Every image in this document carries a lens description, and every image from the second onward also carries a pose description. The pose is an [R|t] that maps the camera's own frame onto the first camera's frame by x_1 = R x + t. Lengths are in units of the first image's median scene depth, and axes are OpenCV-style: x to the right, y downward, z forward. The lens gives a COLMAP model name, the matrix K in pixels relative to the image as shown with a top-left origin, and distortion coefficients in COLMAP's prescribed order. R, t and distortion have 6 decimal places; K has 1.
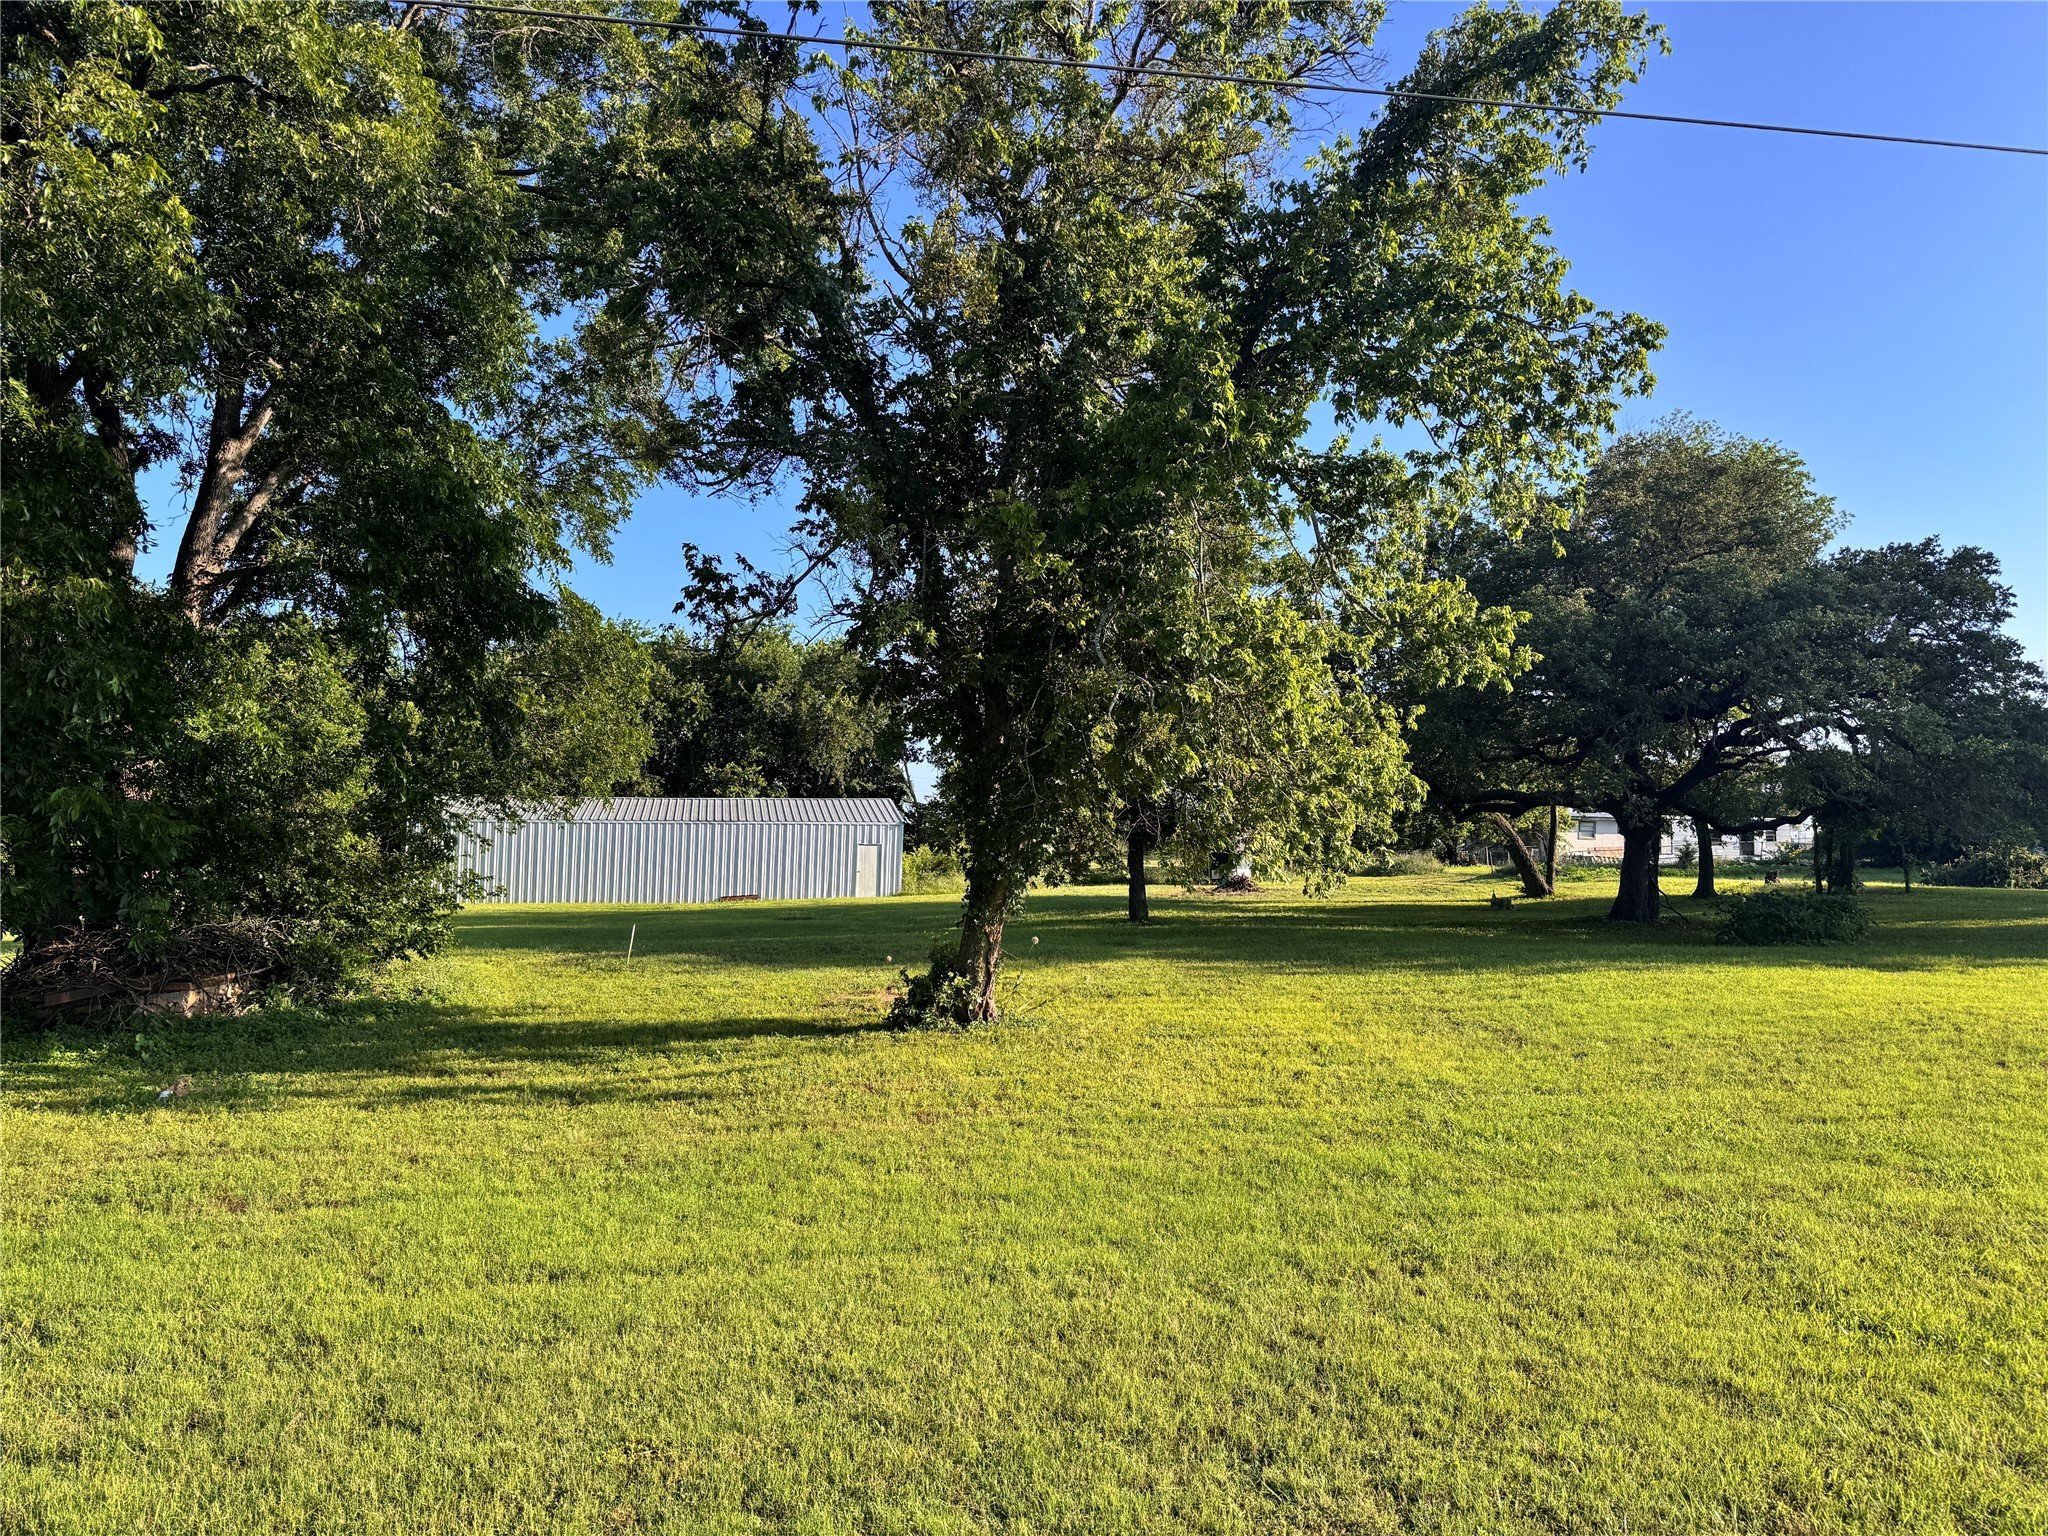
lens RADIAL K [[1428.5, 0, 1028.7], [0, 1428.5, 854.0], [0, 0, 1]] dist [0.064279, -0.119859]
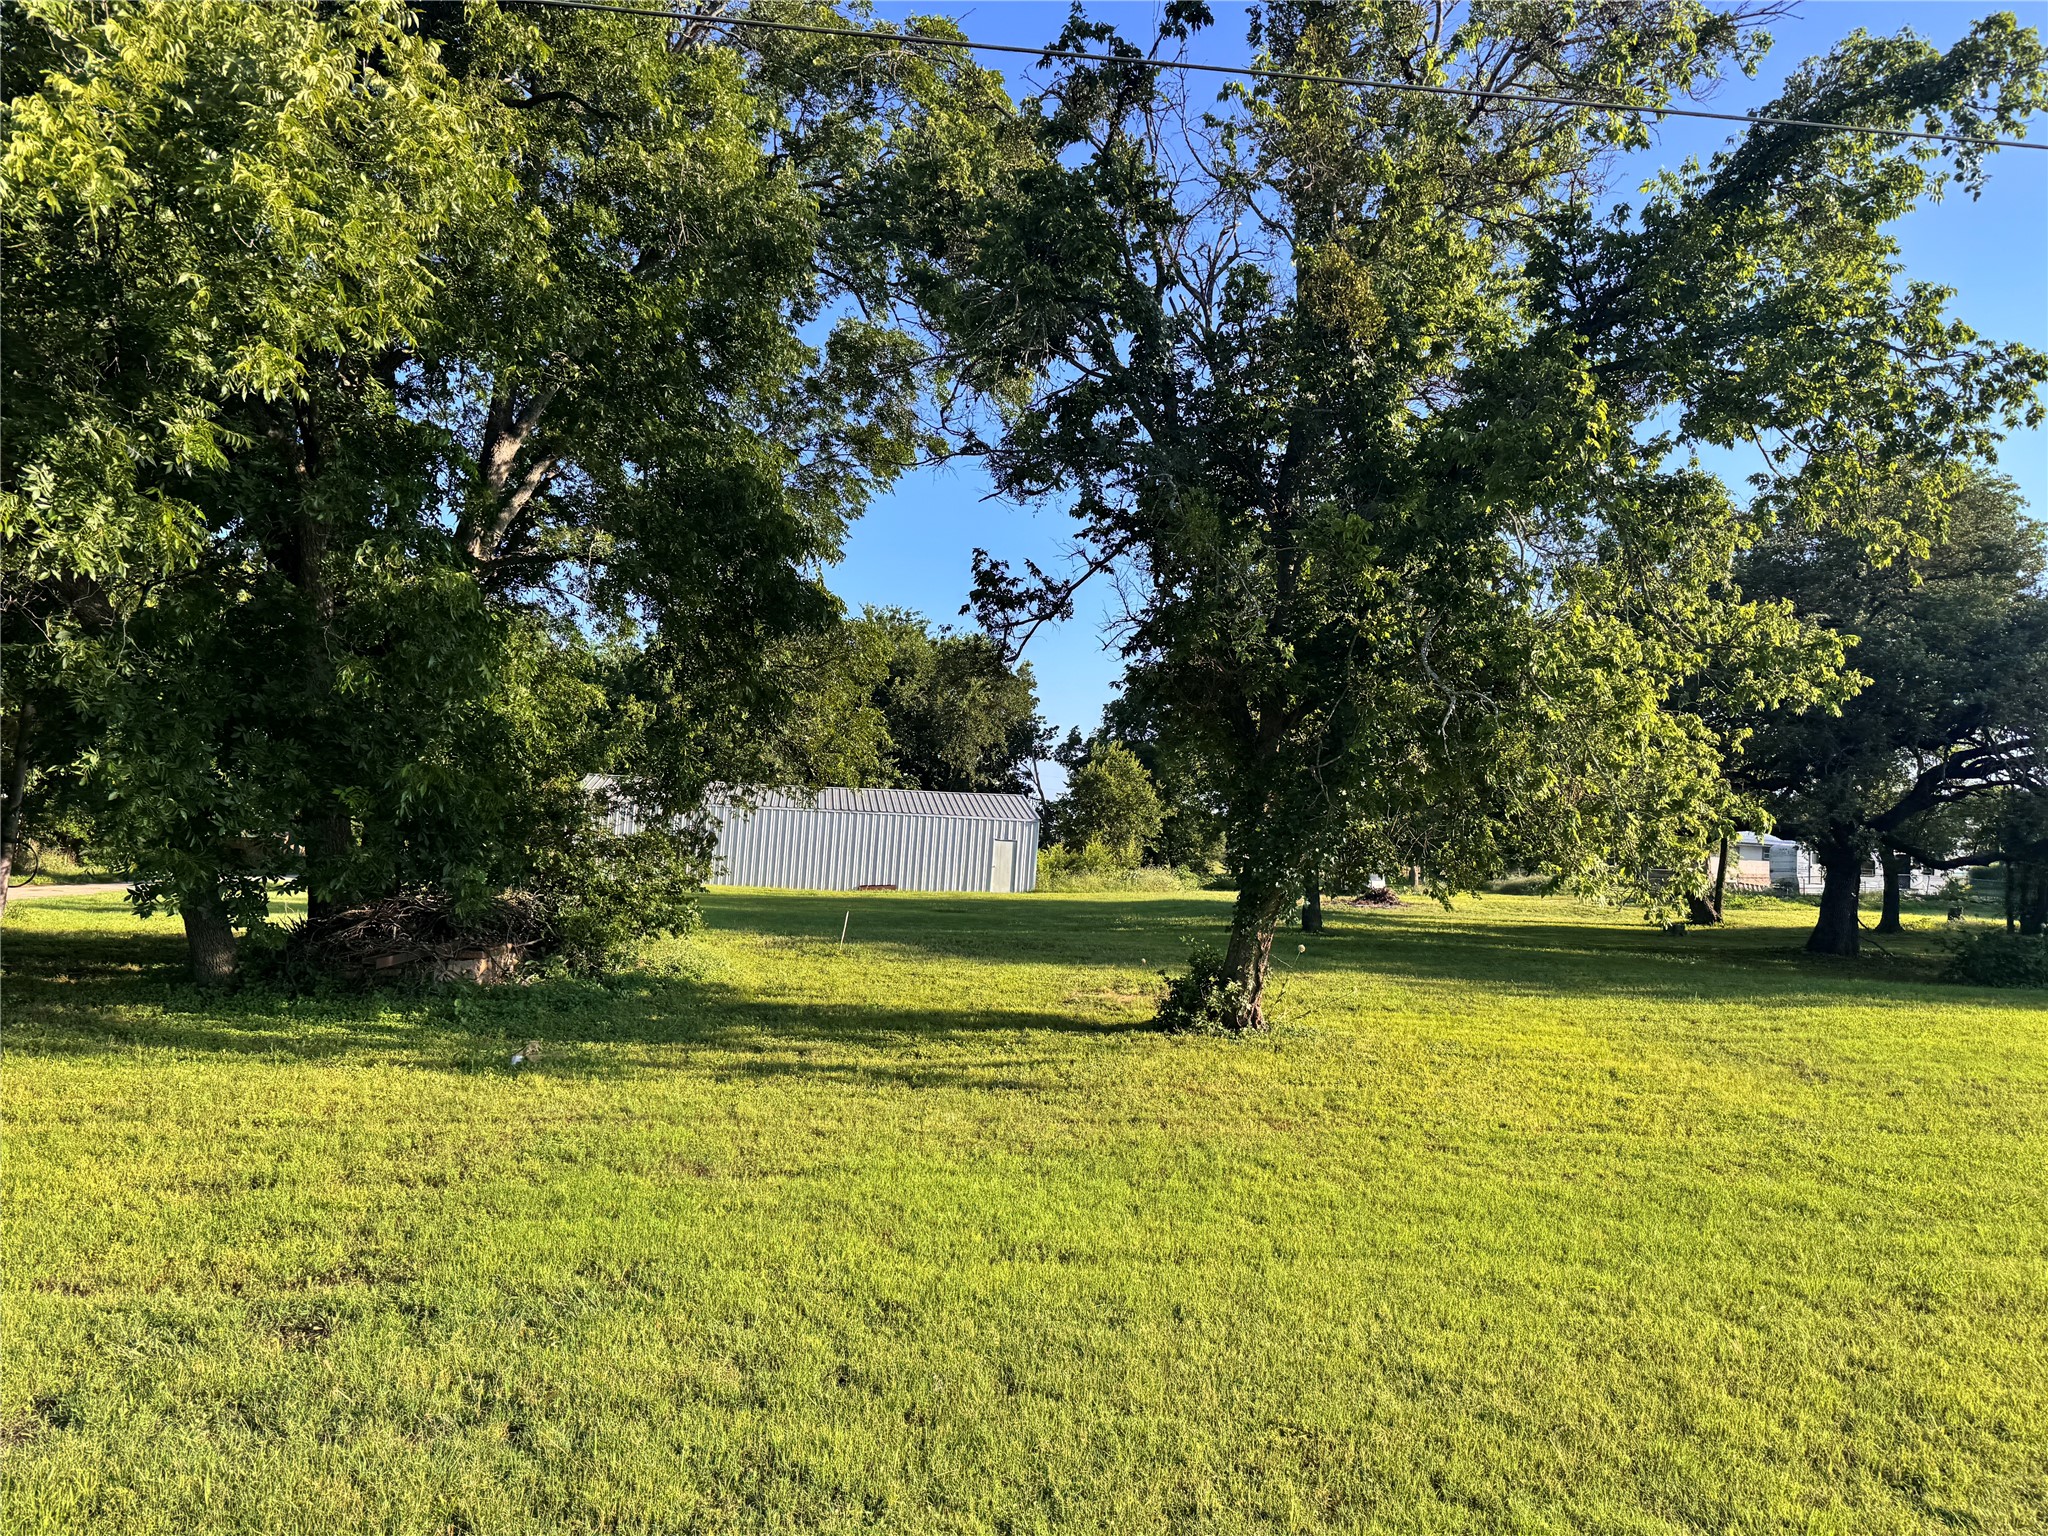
lens RADIAL K [[1434.6, 0, 1023.8], [0, 1434.6, 835.0], [0, 0, 1]] dist [0.005801, -0.025114]
pose [[0.995590, 0.040963, -0.084397, -0.131673], [-0.042025, 0.999058, -0.010838, -0.000247], [0.083874, 0.014337, 0.996373, -0.020013]]
